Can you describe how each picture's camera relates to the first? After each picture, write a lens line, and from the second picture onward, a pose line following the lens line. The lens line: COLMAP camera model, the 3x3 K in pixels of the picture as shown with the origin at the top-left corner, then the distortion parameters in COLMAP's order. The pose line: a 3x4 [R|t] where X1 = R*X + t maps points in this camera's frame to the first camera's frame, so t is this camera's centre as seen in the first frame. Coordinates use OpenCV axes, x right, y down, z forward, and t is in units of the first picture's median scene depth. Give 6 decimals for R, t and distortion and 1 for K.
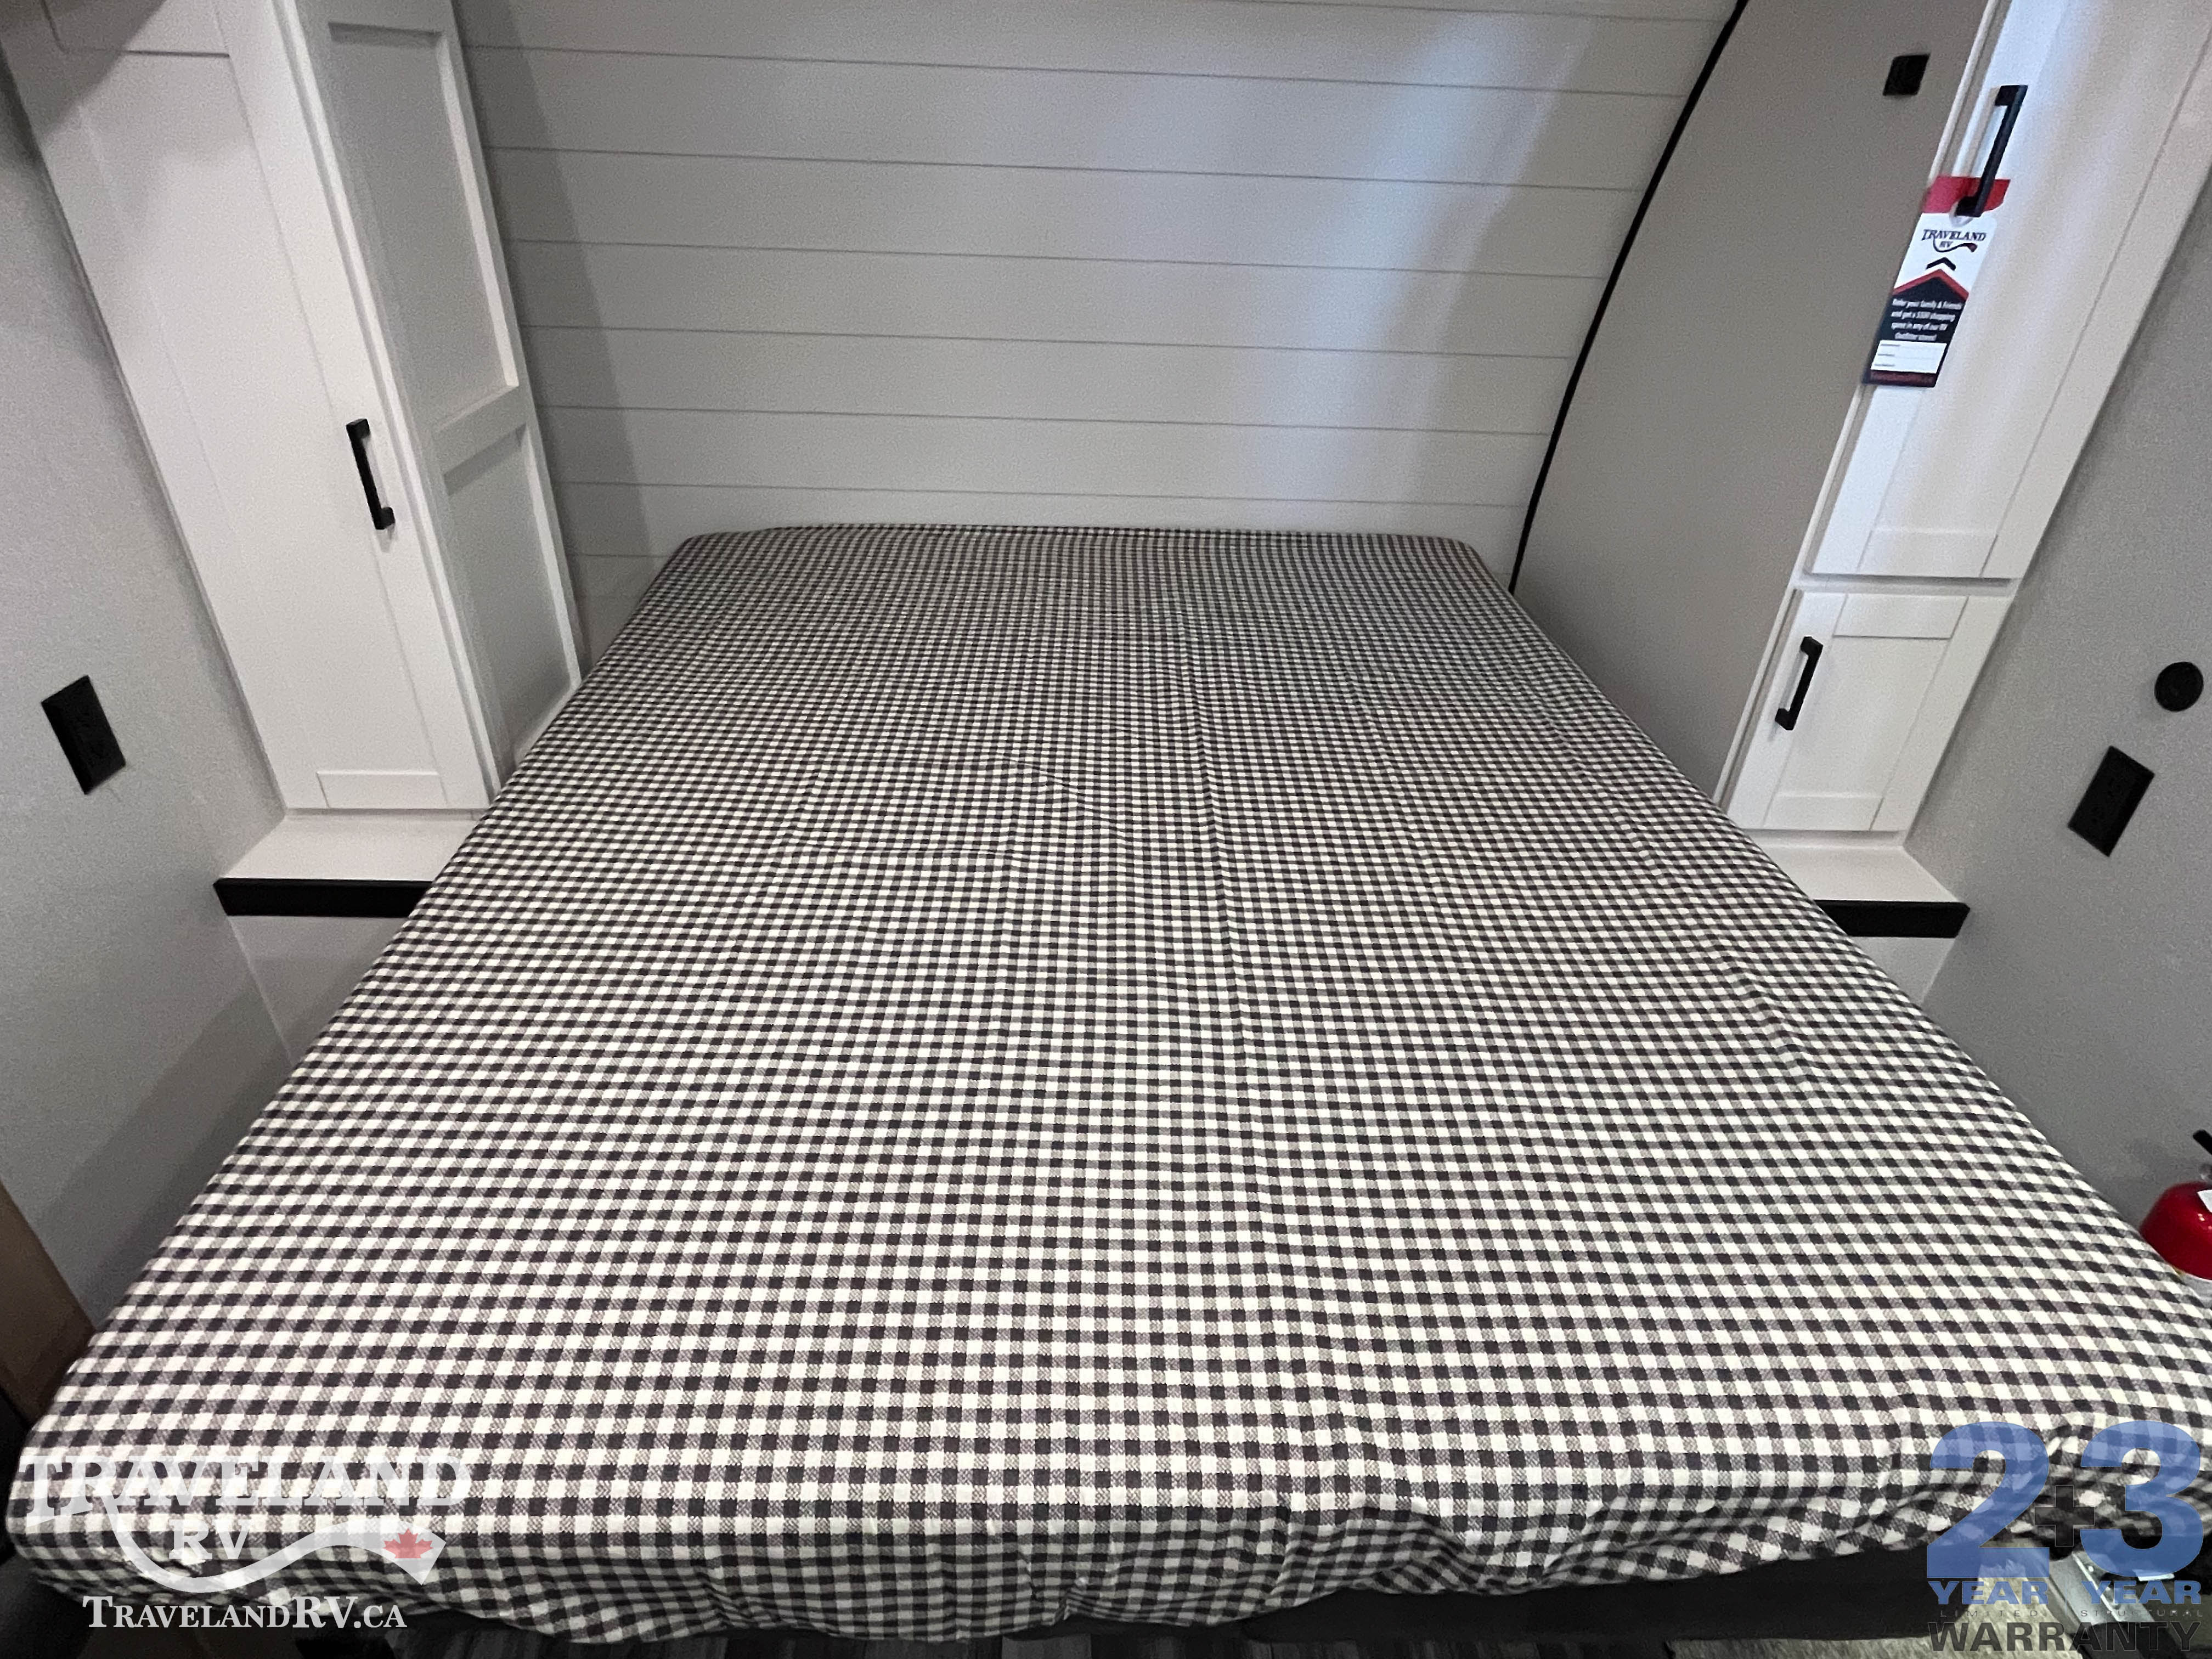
lens RADIAL K [[1204.0, 0, 1098.7], [0, 1204.0, 827.3], [0, 0, 1]] dist [-0.003416, 0.000726]
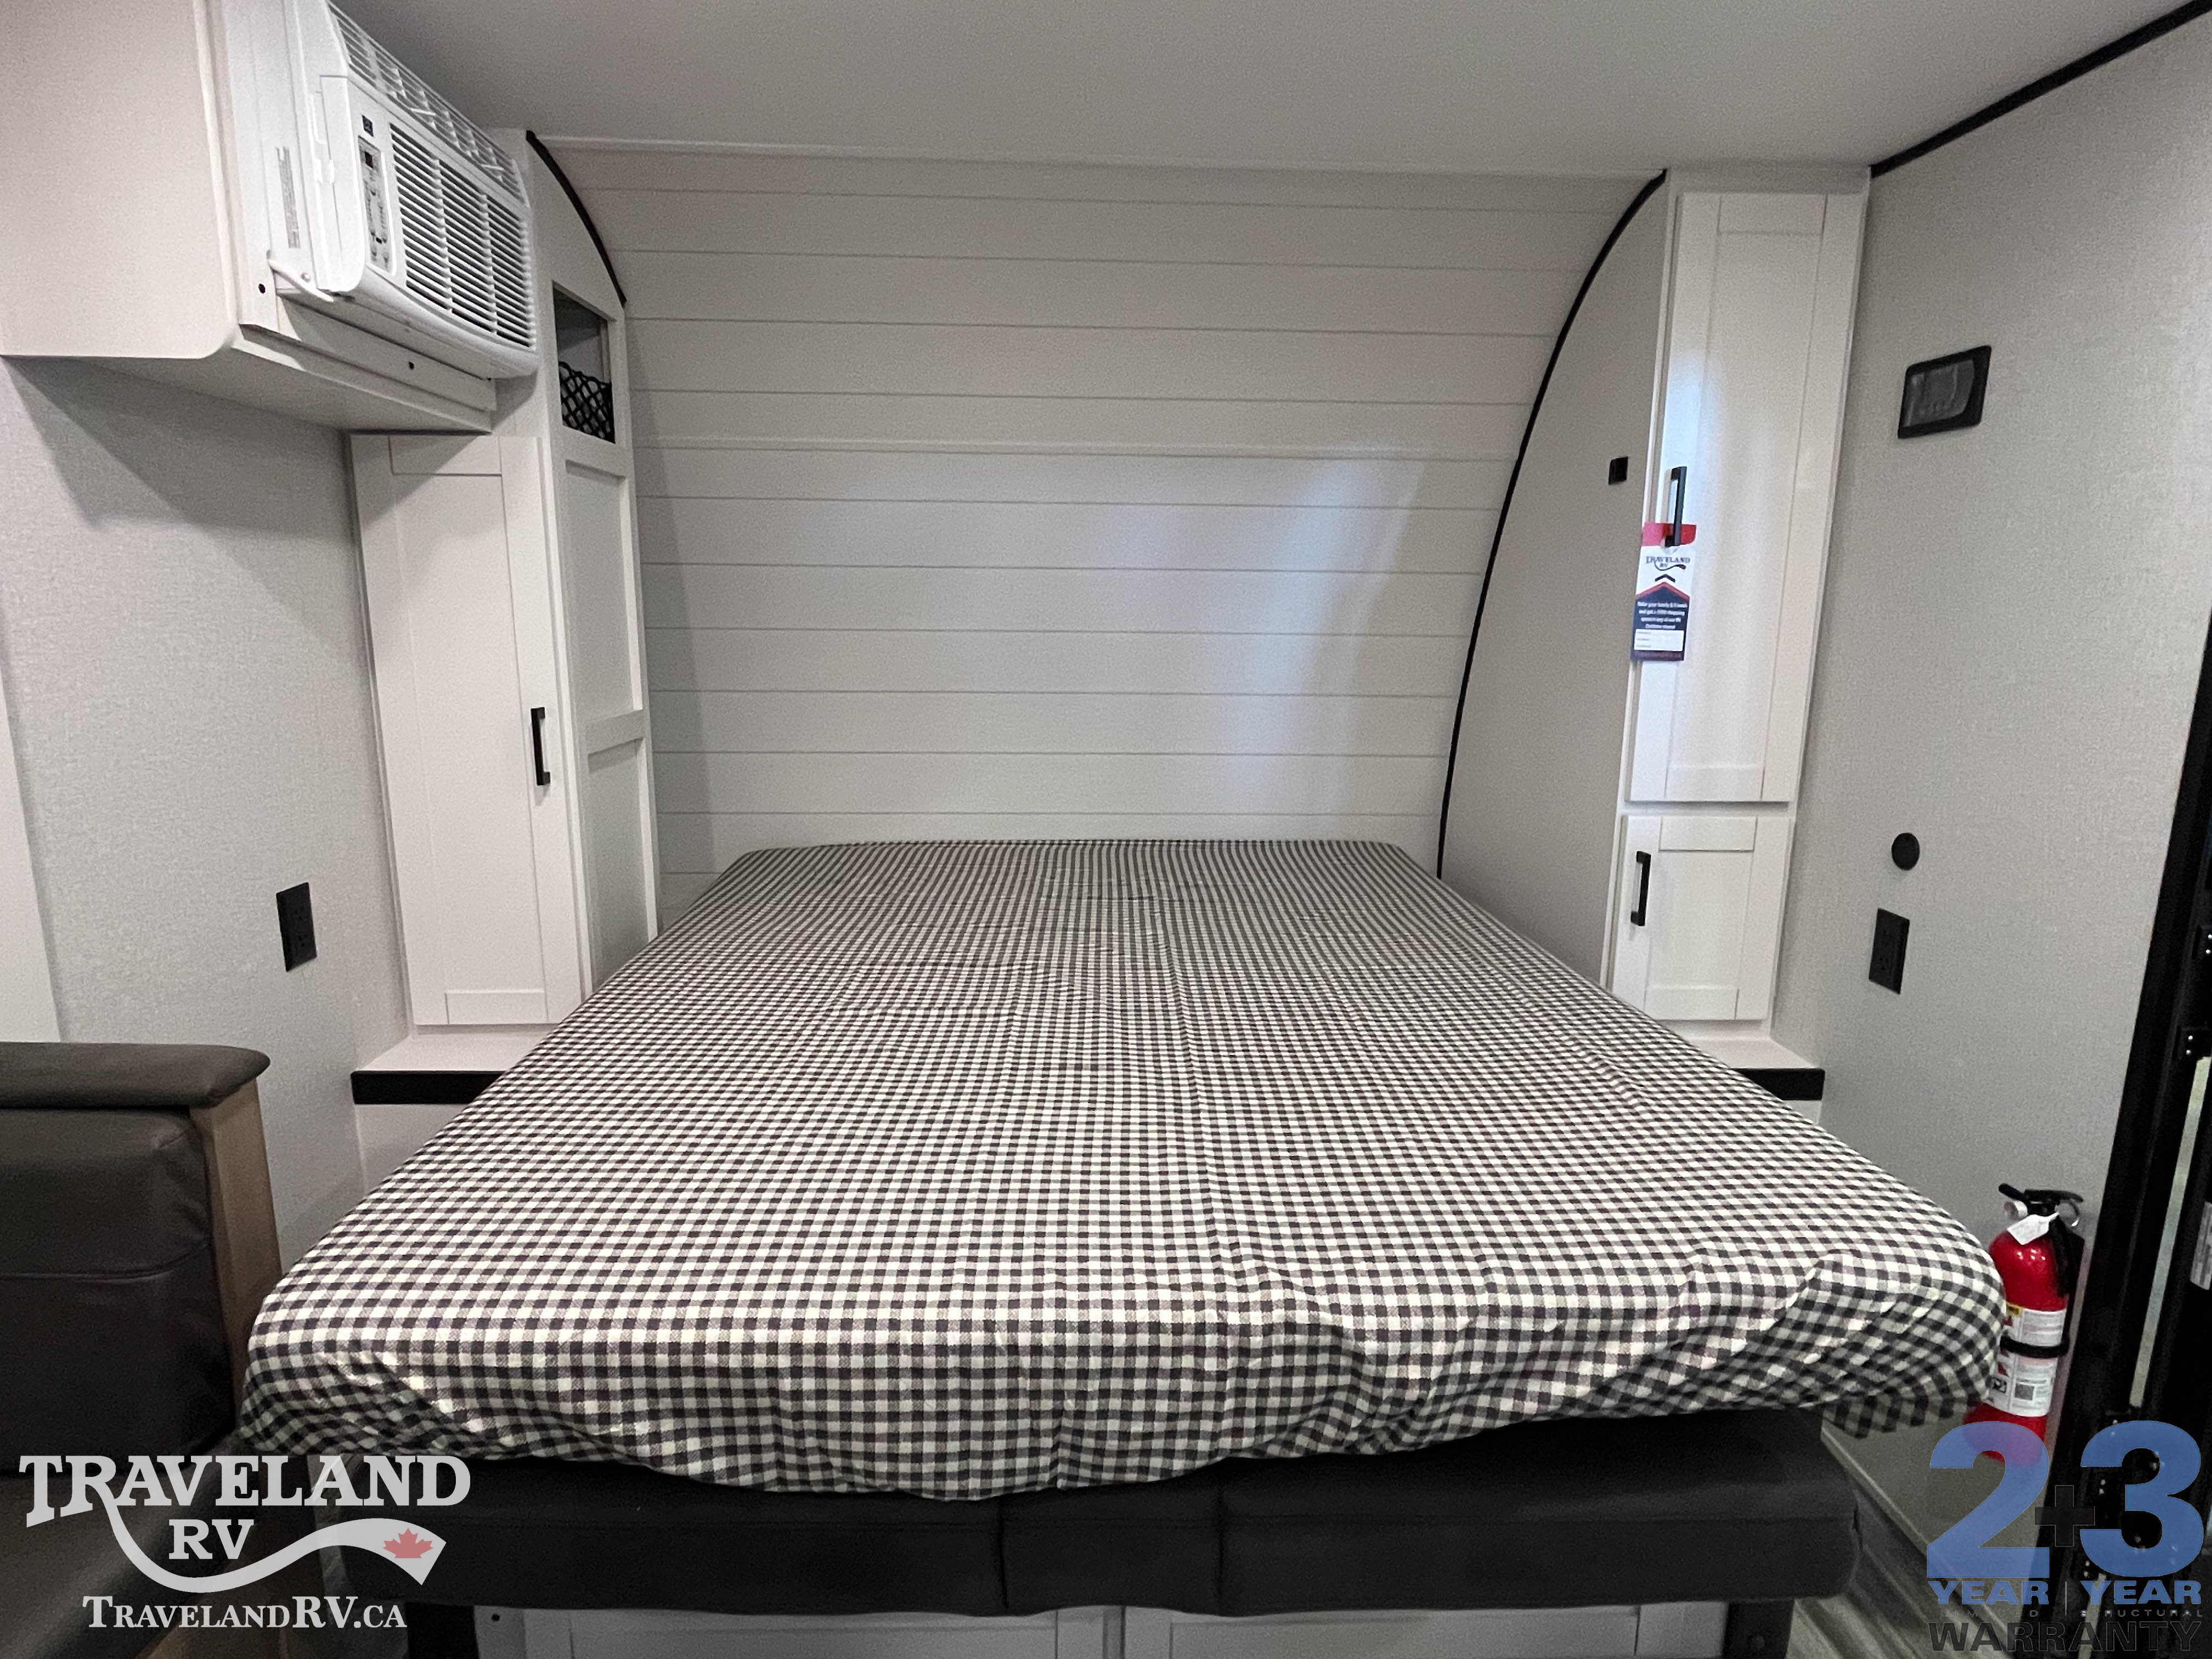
lens RADIAL K [[1204.0, 0, 1103.9], [0, 1204.0, 831.7], [0, 0, 1]] dist [-0.003416, 0.000726]
pose [[0.999672, -0.025108, 0.005122, 0.016260], [0.025296, 0.935025, -0.353678, 0.269797], [0.004091, 0.353691, 0.935353, -0.210578]]
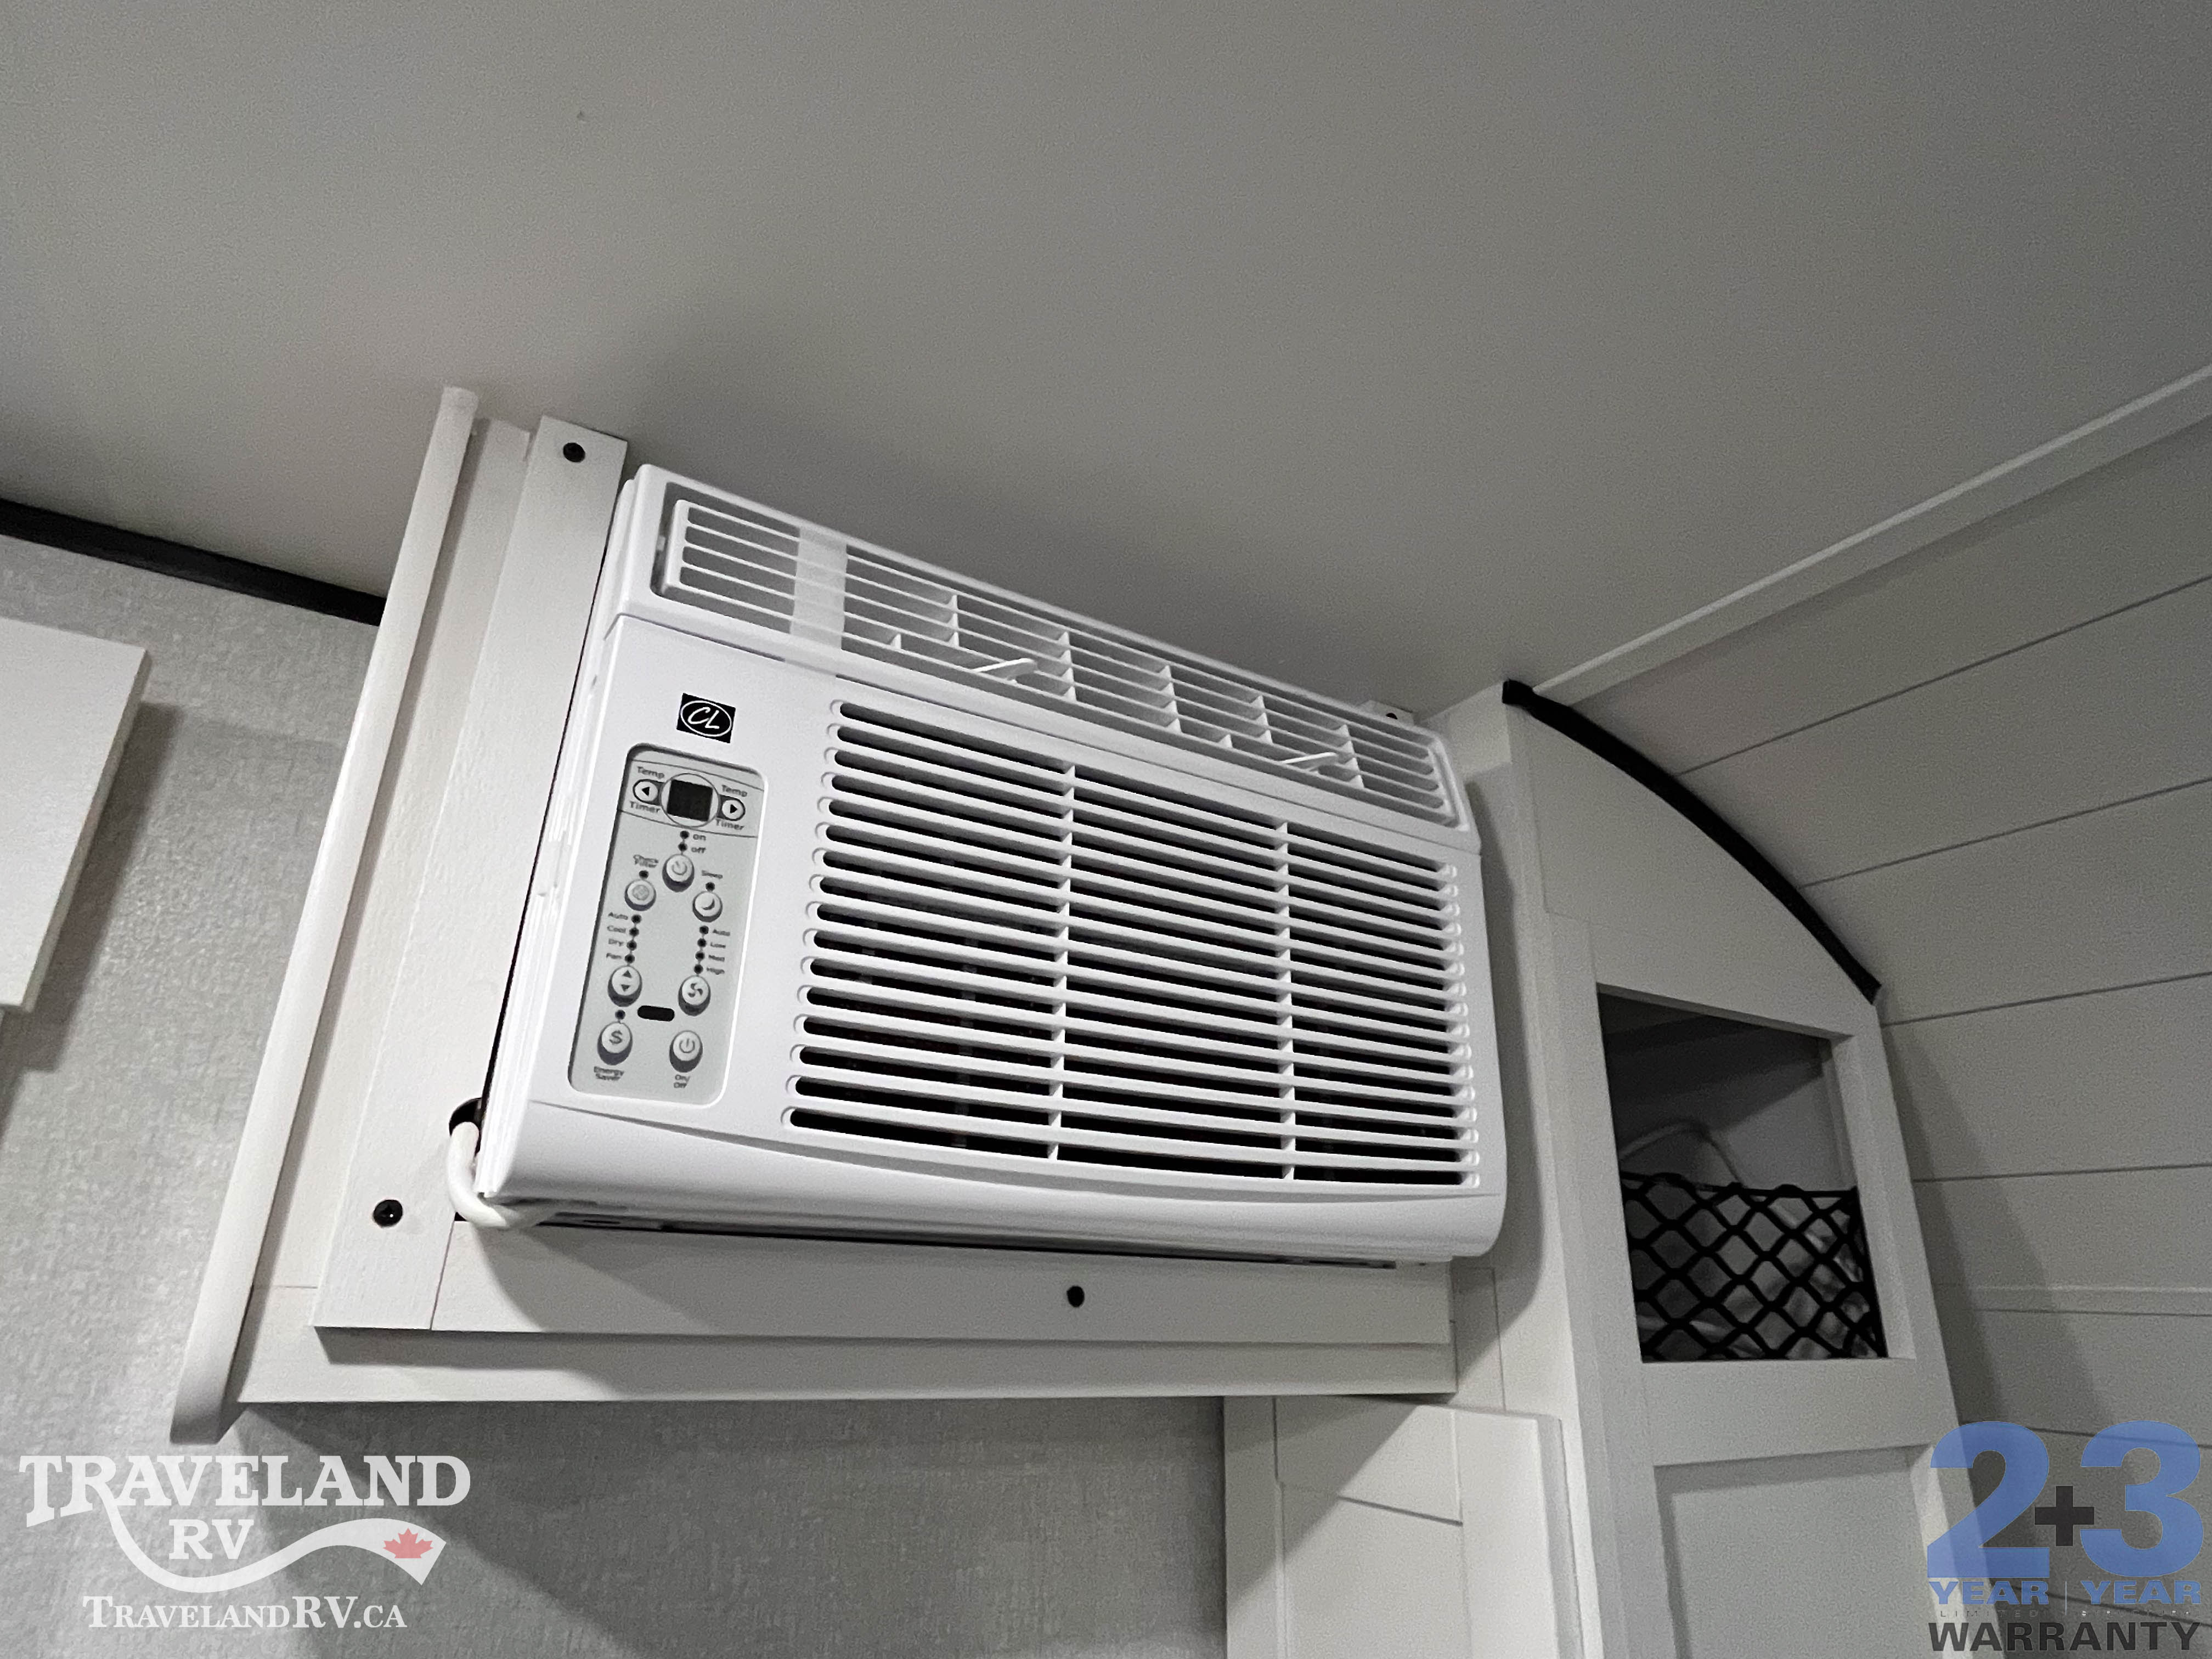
lens RADIAL K [[1204.0, 0, 1110.6], [0, 1204.0, 831.7], [0, 0, 1]] dist [-0.003416, 0.000726]
pose [[0.488633, -0.328972, -0.808093, -0.206942], [-0.460589, 0.689359, -0.559143, -0.384184], [0.741009, 0.645415, 0.185323, 0.459974]]
